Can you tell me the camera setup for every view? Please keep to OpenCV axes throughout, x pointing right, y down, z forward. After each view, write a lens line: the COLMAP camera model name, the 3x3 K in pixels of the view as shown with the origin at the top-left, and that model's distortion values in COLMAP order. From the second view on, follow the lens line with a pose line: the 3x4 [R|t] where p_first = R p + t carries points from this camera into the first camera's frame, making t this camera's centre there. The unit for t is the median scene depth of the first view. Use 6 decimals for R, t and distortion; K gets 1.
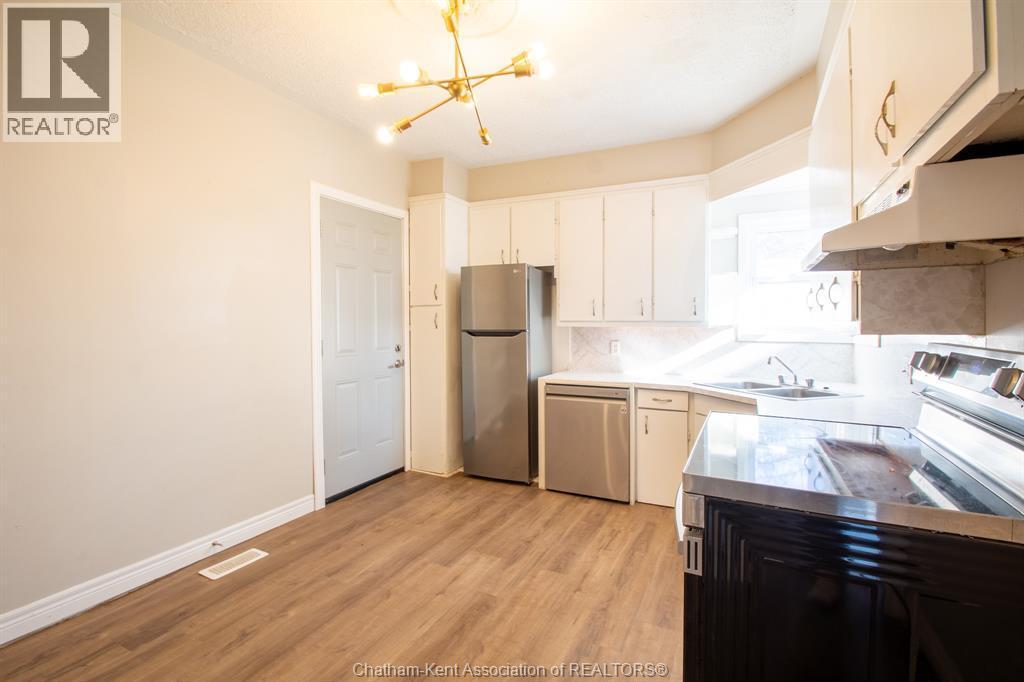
lens RADIAL K [[469.6, 0, 516.7], [0, 469.6, 323.5], [0, 0, 1]] dist [-0.002676, -0.001364]
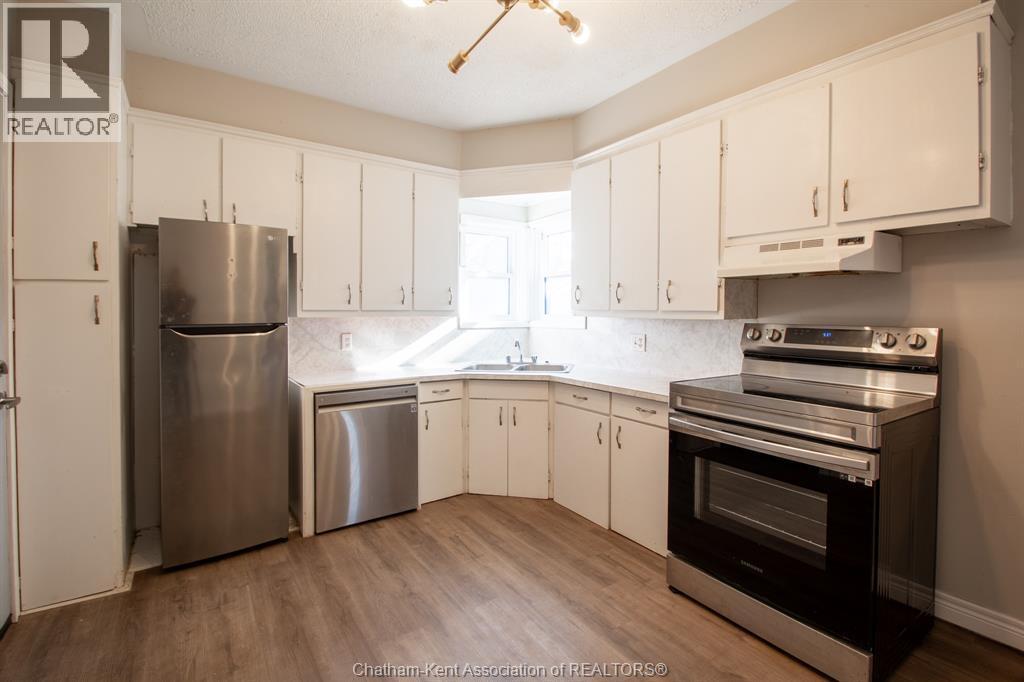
lens RADIAL K [[469.6, 0, 508.0], [0, 469.6, 311.3], [0, 0, 1]] dist [-0.002676, -0.001364]
pose [[0.504530, -0.001285, 0.863393, -0.431706], [0.002999, 0.999995, -0.000264, -0.002475], [-0.863389, 0.002723, 0.504532, 0.357147]]
